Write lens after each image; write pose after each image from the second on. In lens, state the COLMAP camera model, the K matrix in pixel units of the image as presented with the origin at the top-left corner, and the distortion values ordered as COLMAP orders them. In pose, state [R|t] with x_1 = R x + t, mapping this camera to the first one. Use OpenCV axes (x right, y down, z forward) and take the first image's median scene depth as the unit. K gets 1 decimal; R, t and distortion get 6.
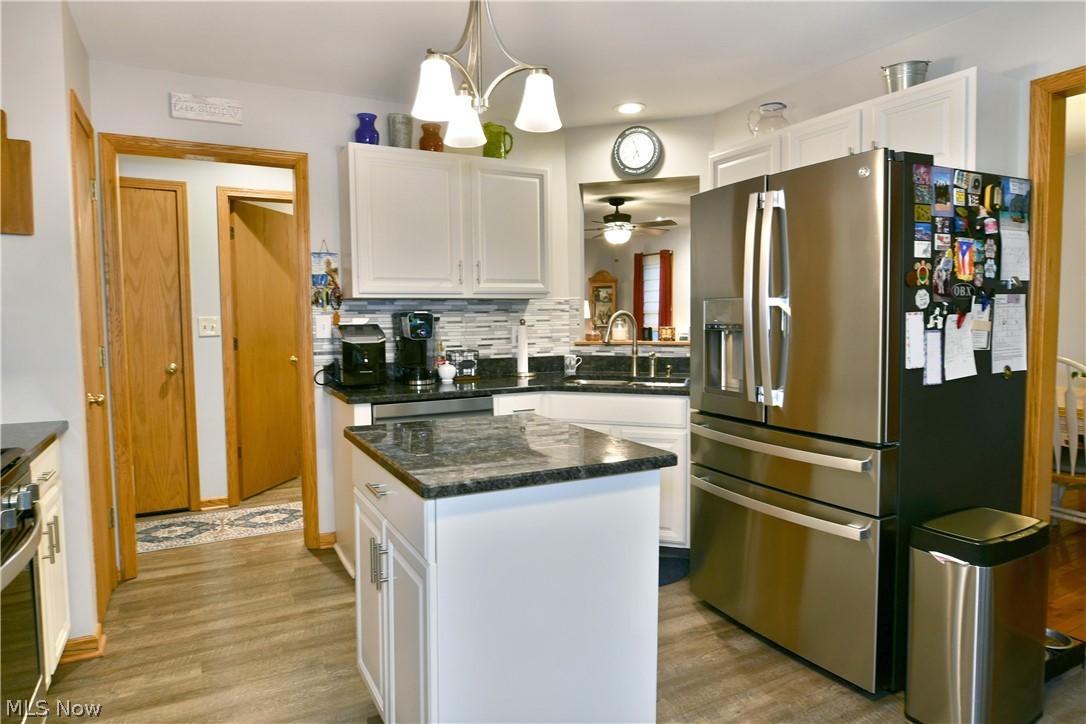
lens RADIAL K [[663.8, 0, 539.1], [0, 663.8, 351.3], [0, 0, 1]] dist [-0.011441, -0.004389]
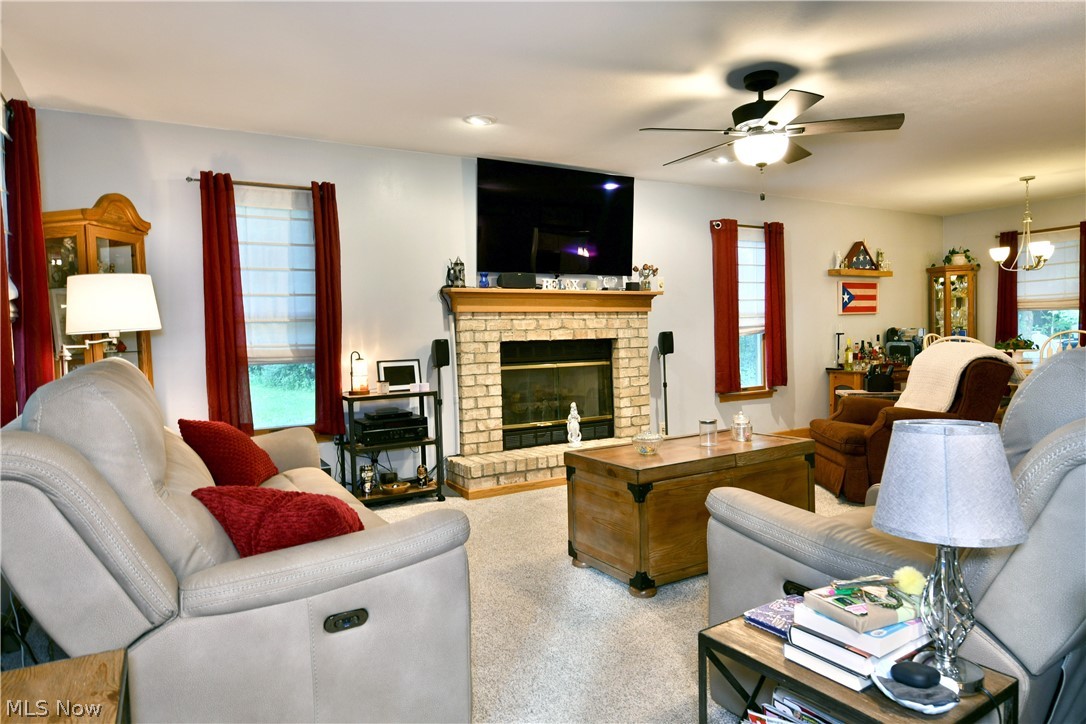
lens RADIAL K [[663.8, 0, 539.1], [0, 663.8, 351.3], [0, 0, 1]] dist [-0.011441, -0.004389]
pose [[-0.043375, -0.007603, 0.999030, -2.345804], [0.085023, 0.996315, 0.011274, -0.247587], [-0.995434, 0.085429, -0.042568, 7.373582]]
